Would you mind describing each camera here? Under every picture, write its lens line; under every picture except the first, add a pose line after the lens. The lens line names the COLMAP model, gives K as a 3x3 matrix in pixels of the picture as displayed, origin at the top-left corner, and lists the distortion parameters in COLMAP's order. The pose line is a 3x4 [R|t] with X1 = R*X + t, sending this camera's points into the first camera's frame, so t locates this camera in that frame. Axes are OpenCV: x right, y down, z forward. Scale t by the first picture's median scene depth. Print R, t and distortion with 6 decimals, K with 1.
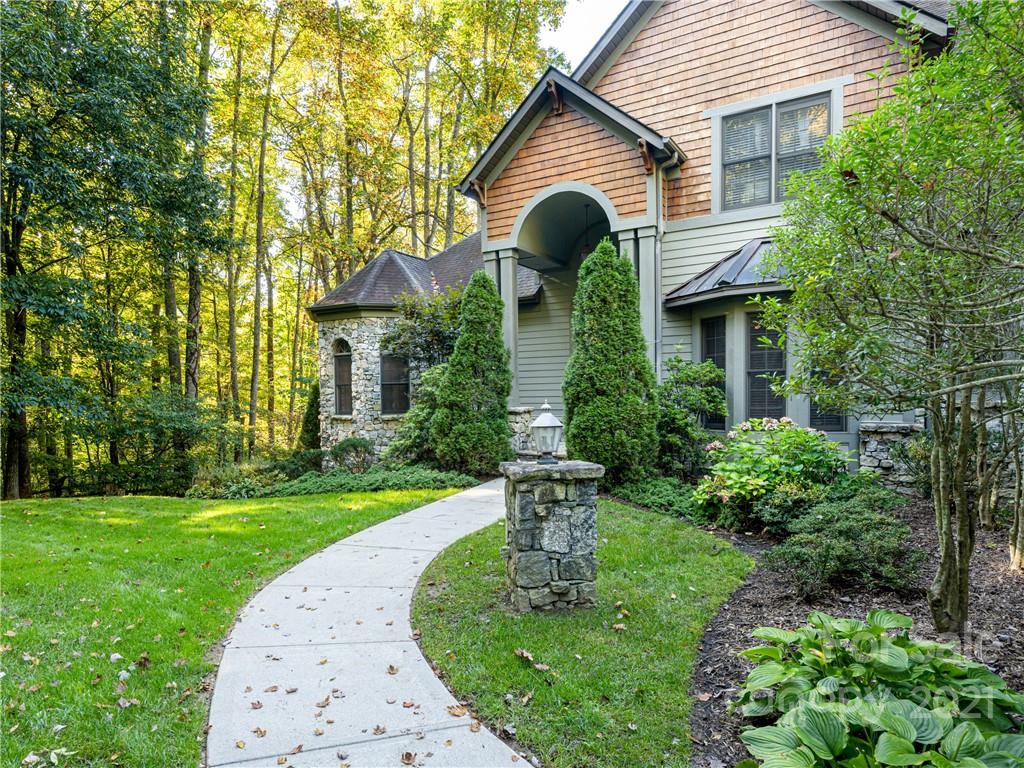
lens RADIAL K [[504.9, 0, 508.0], [0, 504.9, 412.1], [0, 0, 1]] dist [-0.001705, -0.000353]
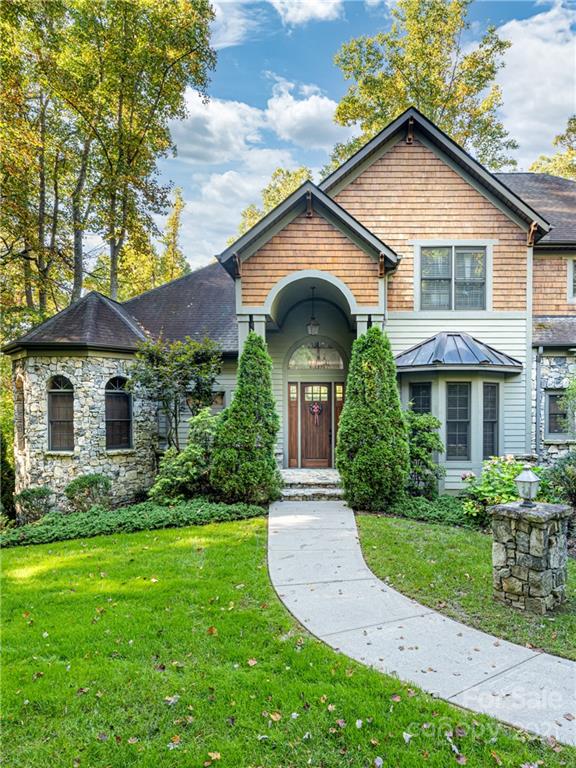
lens RADIAL K [[409.3, 0, 288.6], [0, 409.3, 422.9], [0, 0, 1]] dist [-0.002275, -0.000326]
pose [[0.898393, 0.000898, 0.439191, -0.407310], [0.008151, 0.999792, -0.018719, -0.046502], [-0.439116, 0.020397, 0.898199, 0.097331]]
